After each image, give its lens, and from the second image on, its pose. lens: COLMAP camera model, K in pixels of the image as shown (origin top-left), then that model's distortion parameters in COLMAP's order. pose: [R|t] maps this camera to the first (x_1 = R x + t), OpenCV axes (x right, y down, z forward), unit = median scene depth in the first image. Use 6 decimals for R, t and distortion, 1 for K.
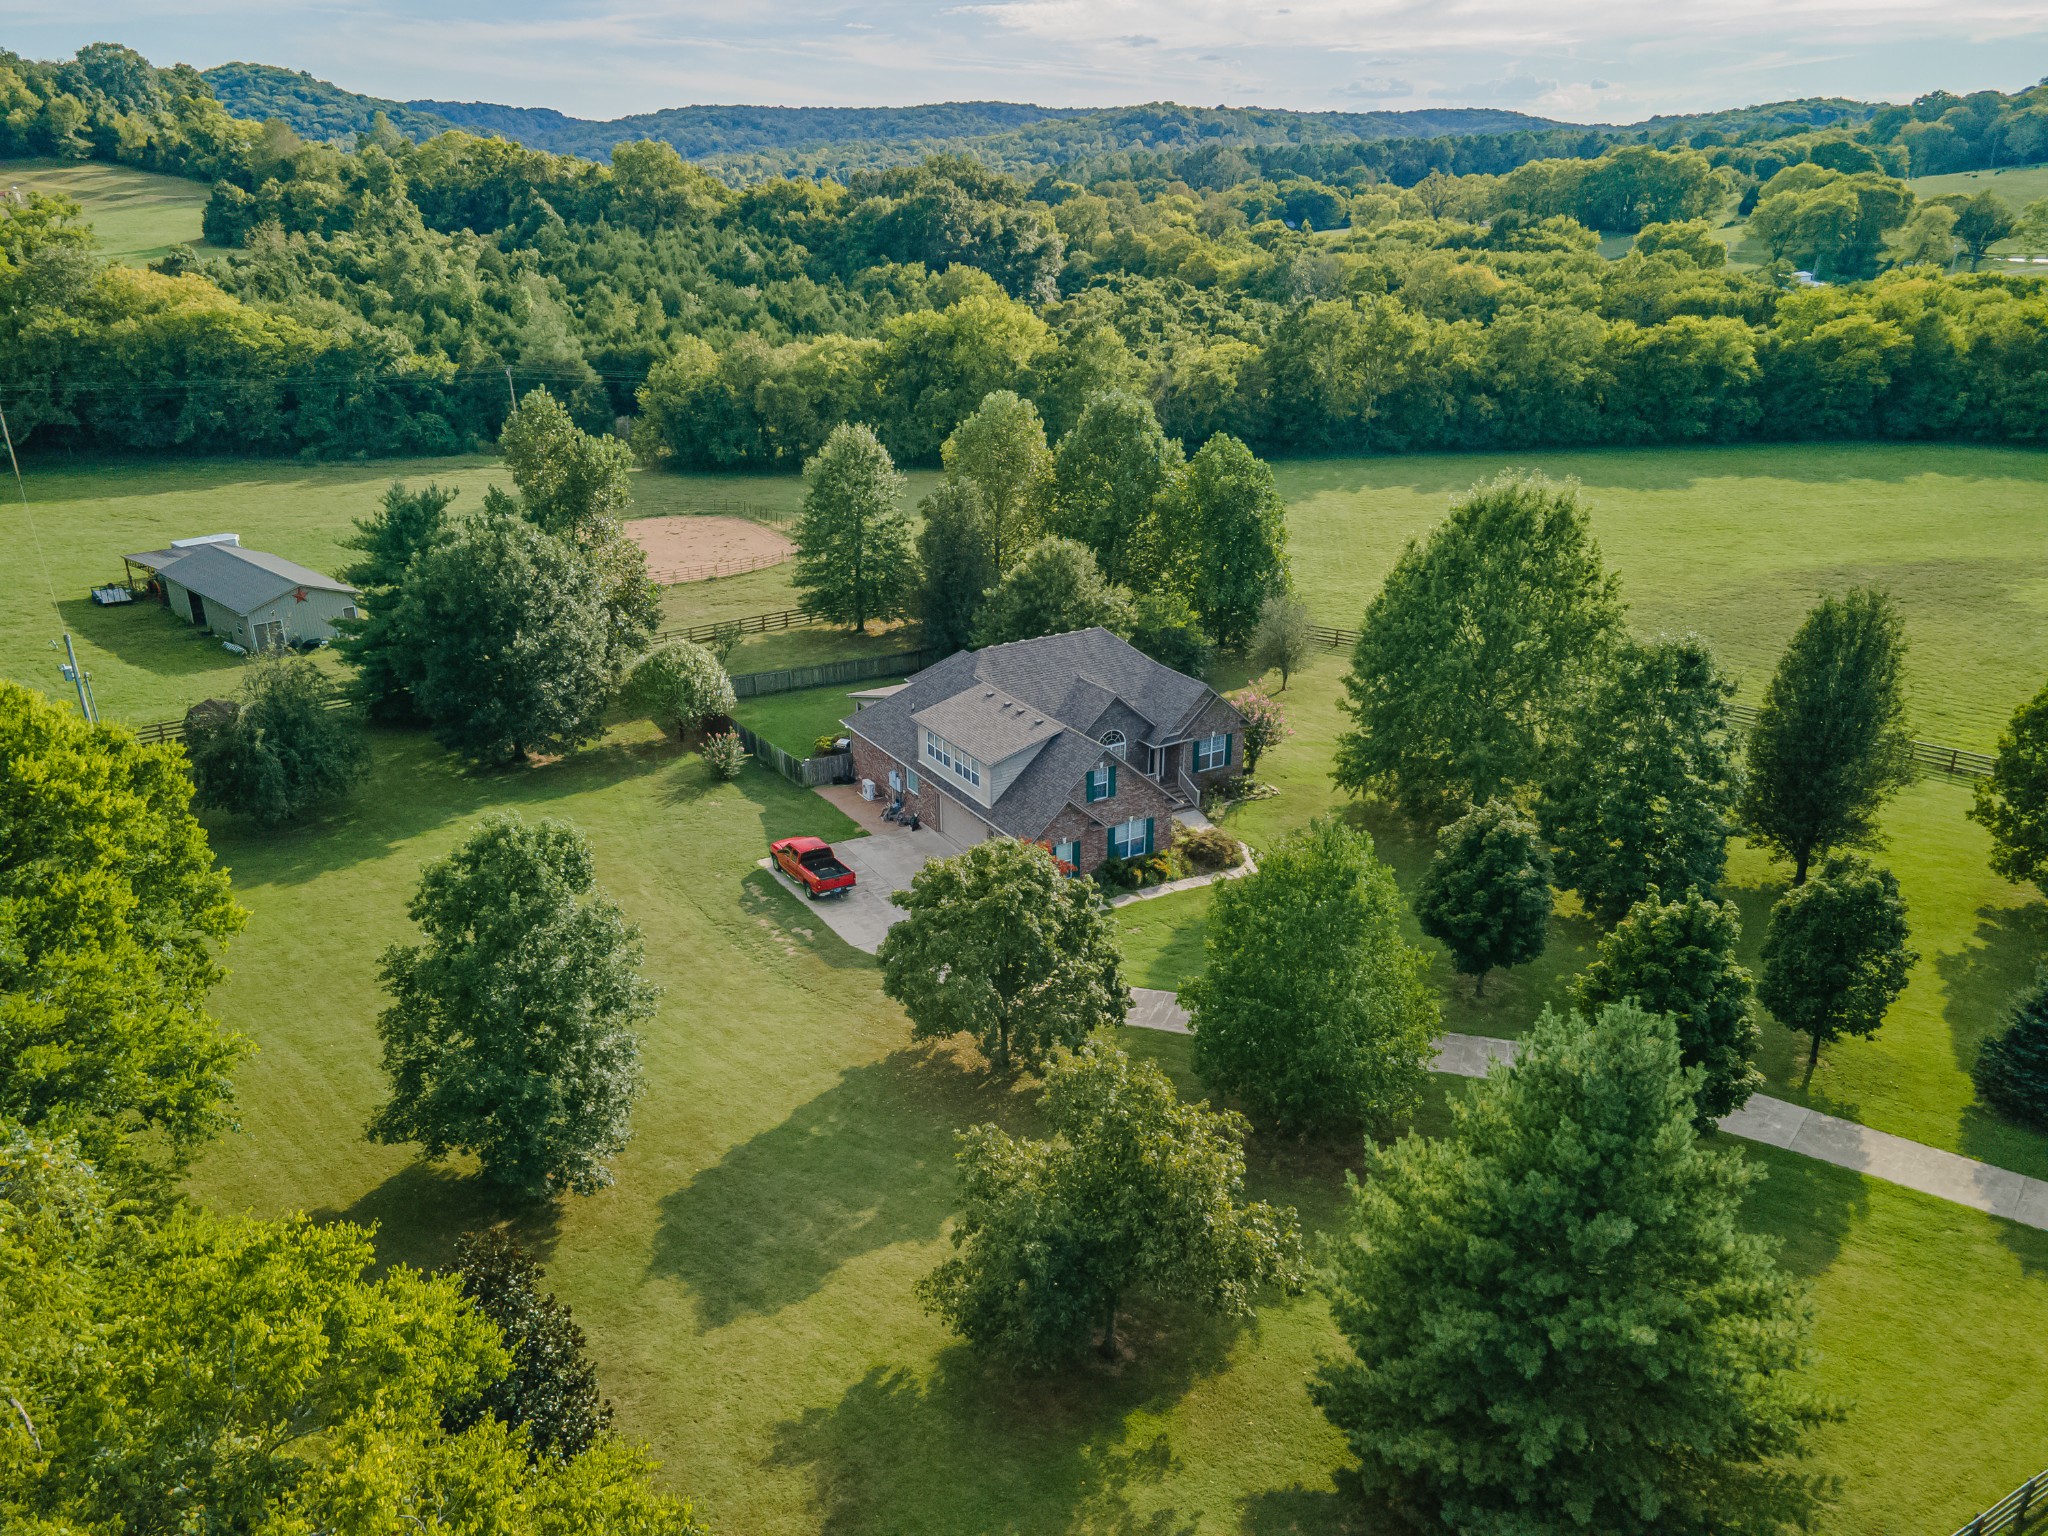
lens RADIAL K [[1489.0, 0, 1018.2], [0, 1489.0, 788.9], [0, 0, 1]] dist [0.019726, 0.027906]
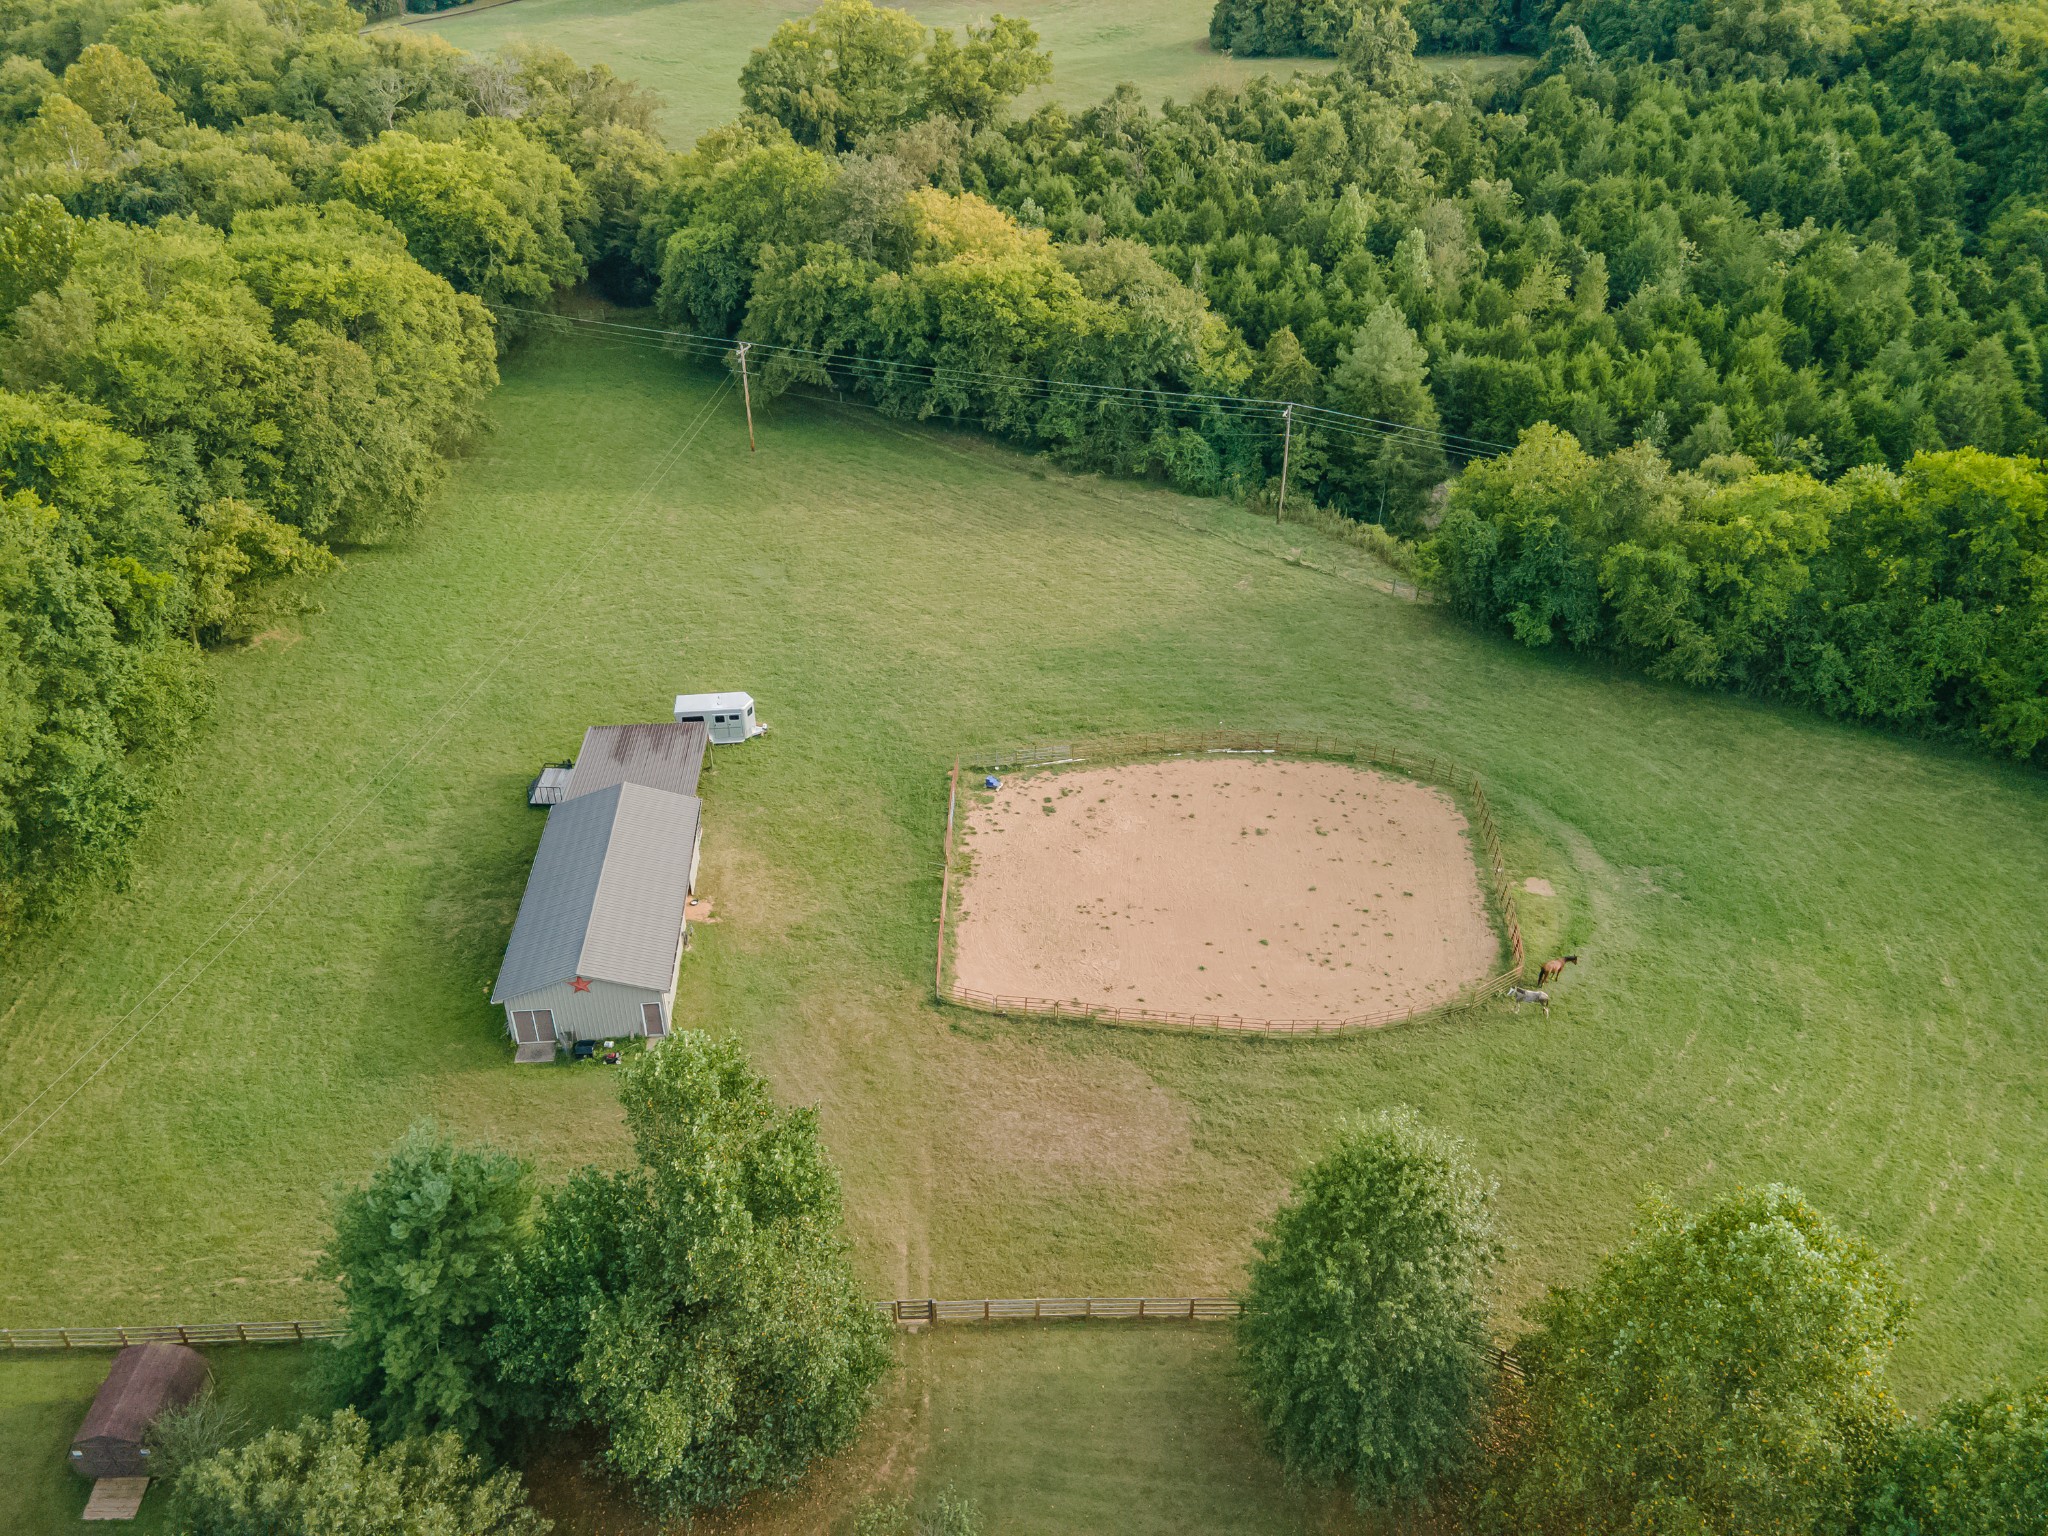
lens RADIAL K [[1489.0, 0, 1020.7], [0, 1489.0, 781.5], [0, 0, 1]] dist [0.019726, 0.027906]
pose [[0.763370, 0.352236, -0.541476, 0.004565], [-0.249143, 0.933938, 0.256297, -0.251858], [0.595982, -0.060744, 0.800697, 0.334936]]
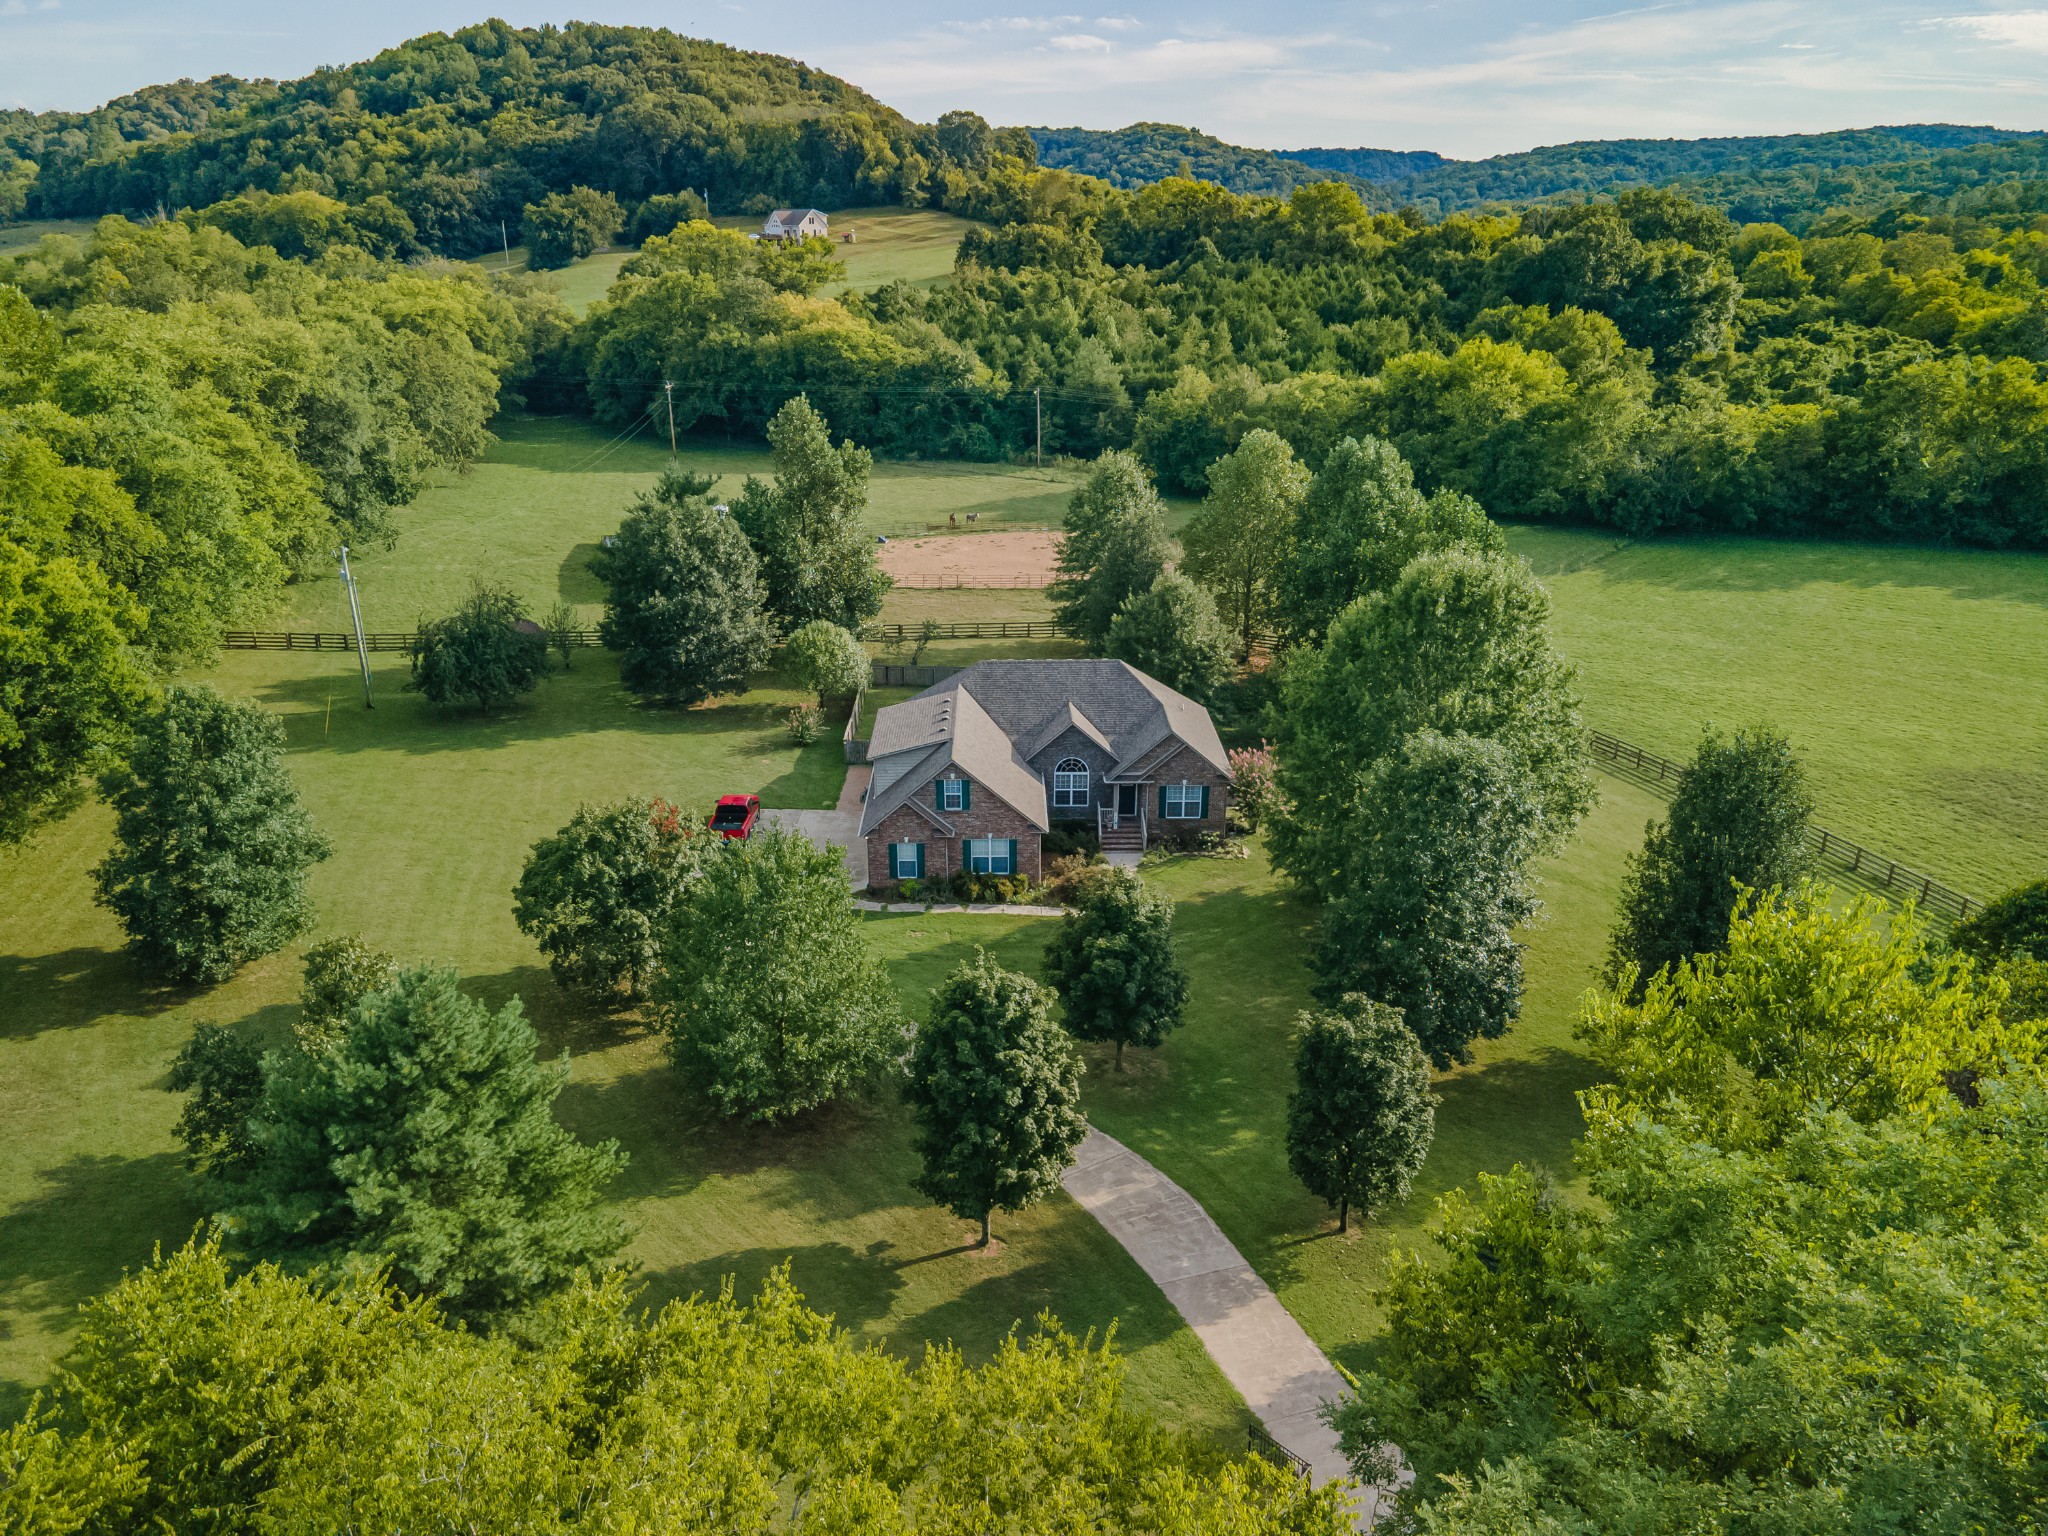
lens RADIAL K [[1489.0, 0, 1009.7], [0, 1489.0, 778.7], [0, 0, 1]] dist [0.019726, 0.027906]
pose [[0.856745, 0.183214, -0.482101, 0.216675], [-0.197163, 0.980122, 0.022097, -0.016531], [0.476566, 0.076121, 0.875837, 0.040538]]
